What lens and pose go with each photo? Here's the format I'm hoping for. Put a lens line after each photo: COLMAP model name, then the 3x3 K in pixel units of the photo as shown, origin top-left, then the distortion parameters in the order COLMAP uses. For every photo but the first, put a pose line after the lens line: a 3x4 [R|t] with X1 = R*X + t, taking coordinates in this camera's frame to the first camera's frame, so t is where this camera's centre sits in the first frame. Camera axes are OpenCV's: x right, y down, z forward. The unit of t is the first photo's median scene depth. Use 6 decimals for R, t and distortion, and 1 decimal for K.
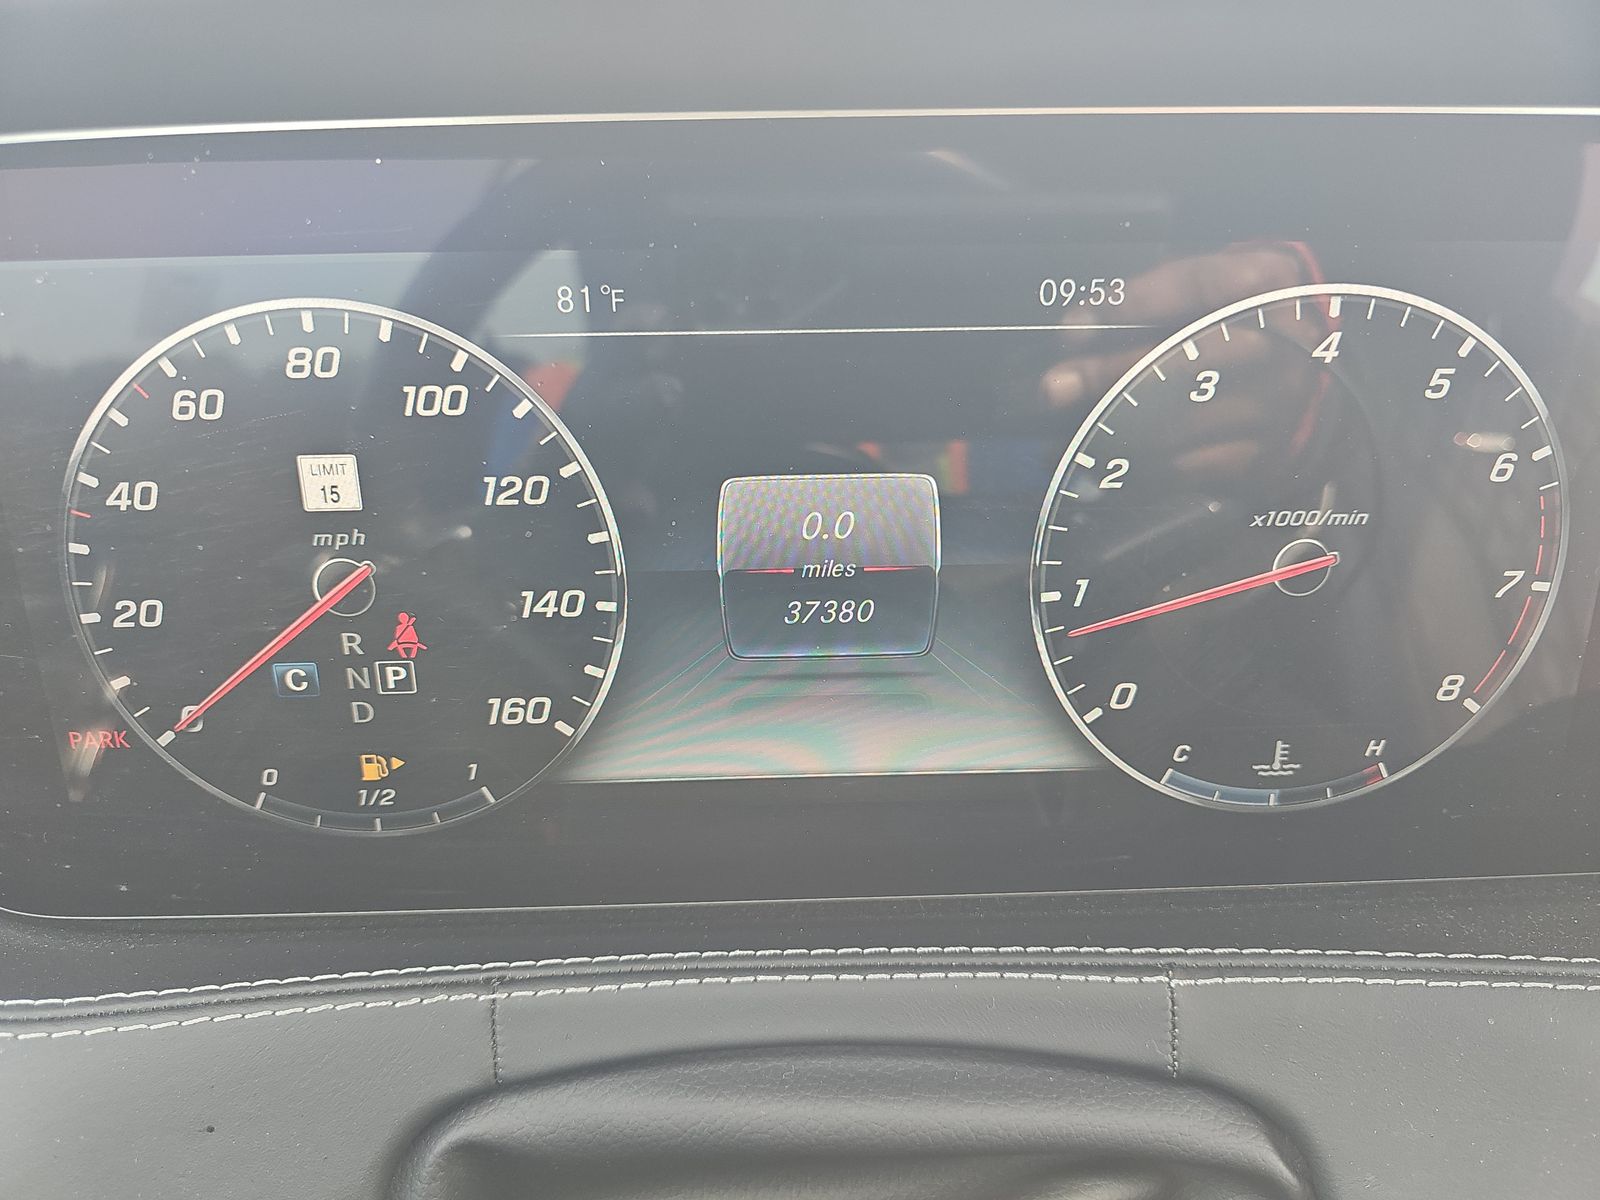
lens RADIAL K [[1067.3, 0, 800.7], [0, 1067.3, 600.4], [0, 0, 1]] dist [-0.048947, -0.001479]
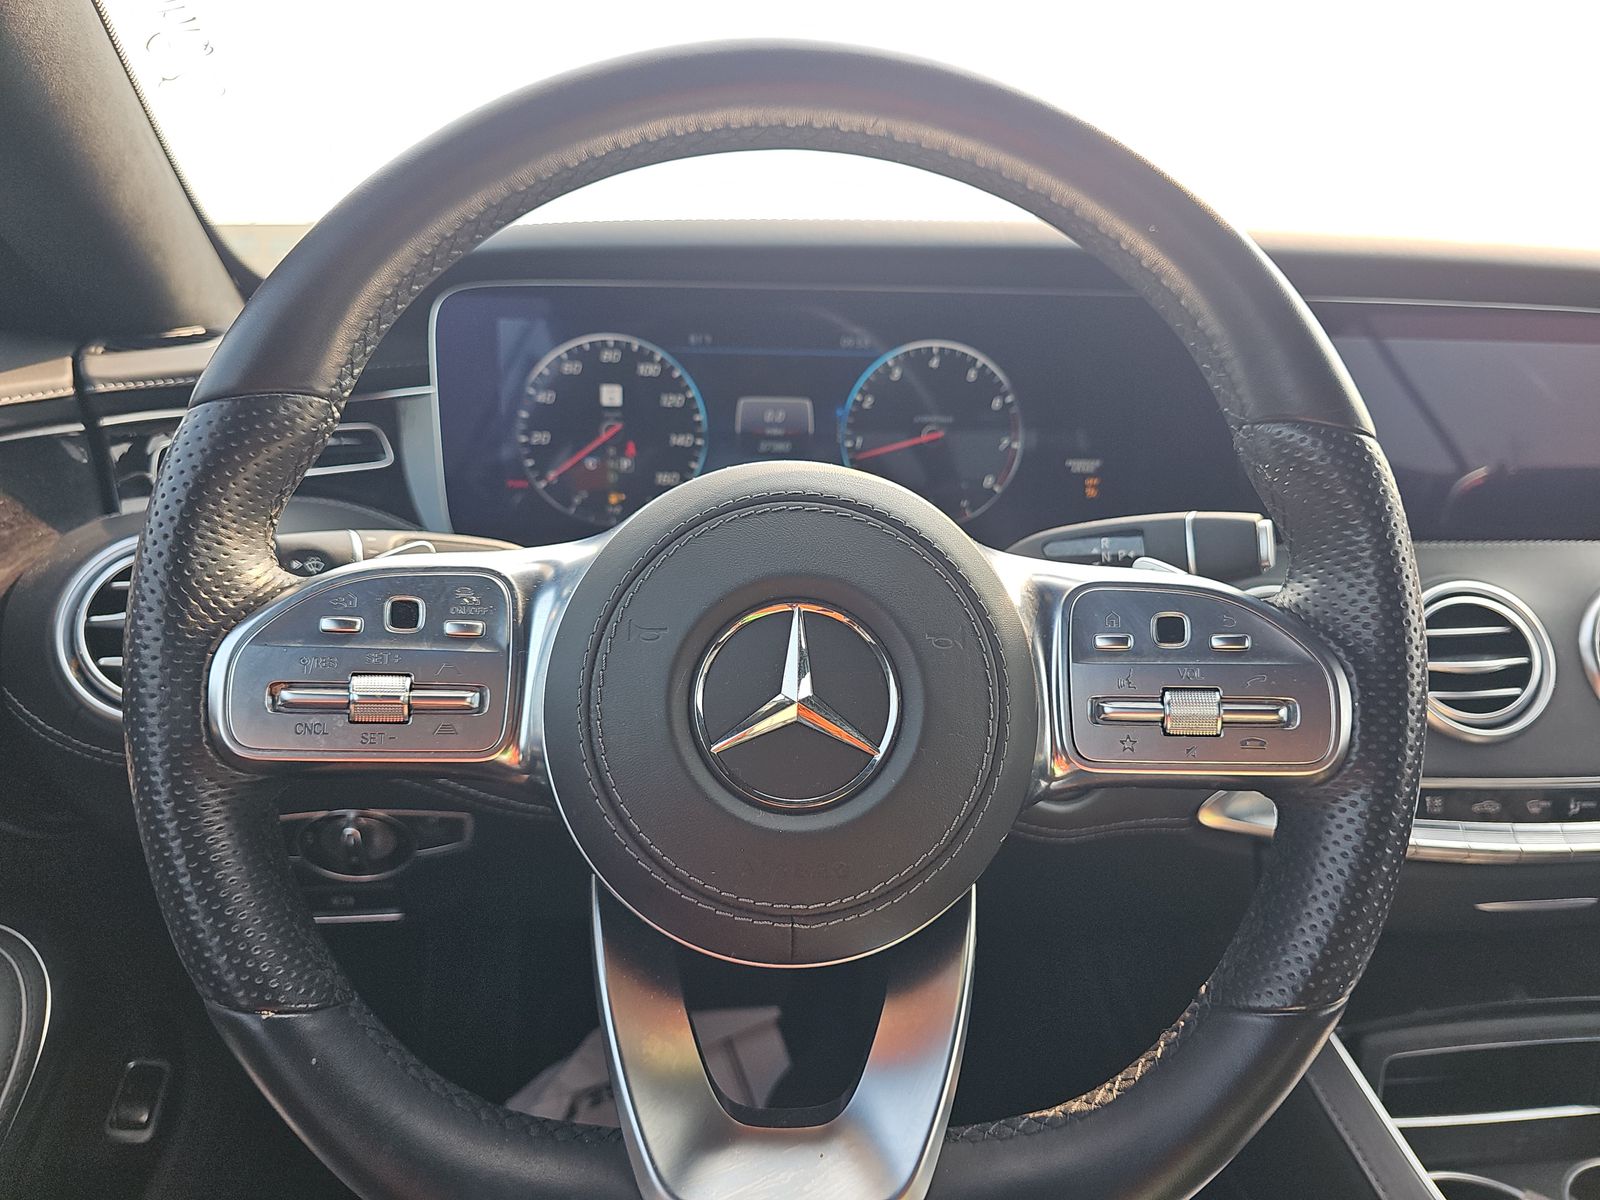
lens RADIAL K [[1067.3, 0, 801.4], [0, 1067.3, 599.7], [0, 0, 1]] dist [-0.048947, -0.001479]
pose [[0.998326, 0.044565, -0.036854, 0.241483], [-0.044335, 0.998992, 0.007009, 0.432930], [0.037129, -0.005363, 0.999296, -2.056732]]
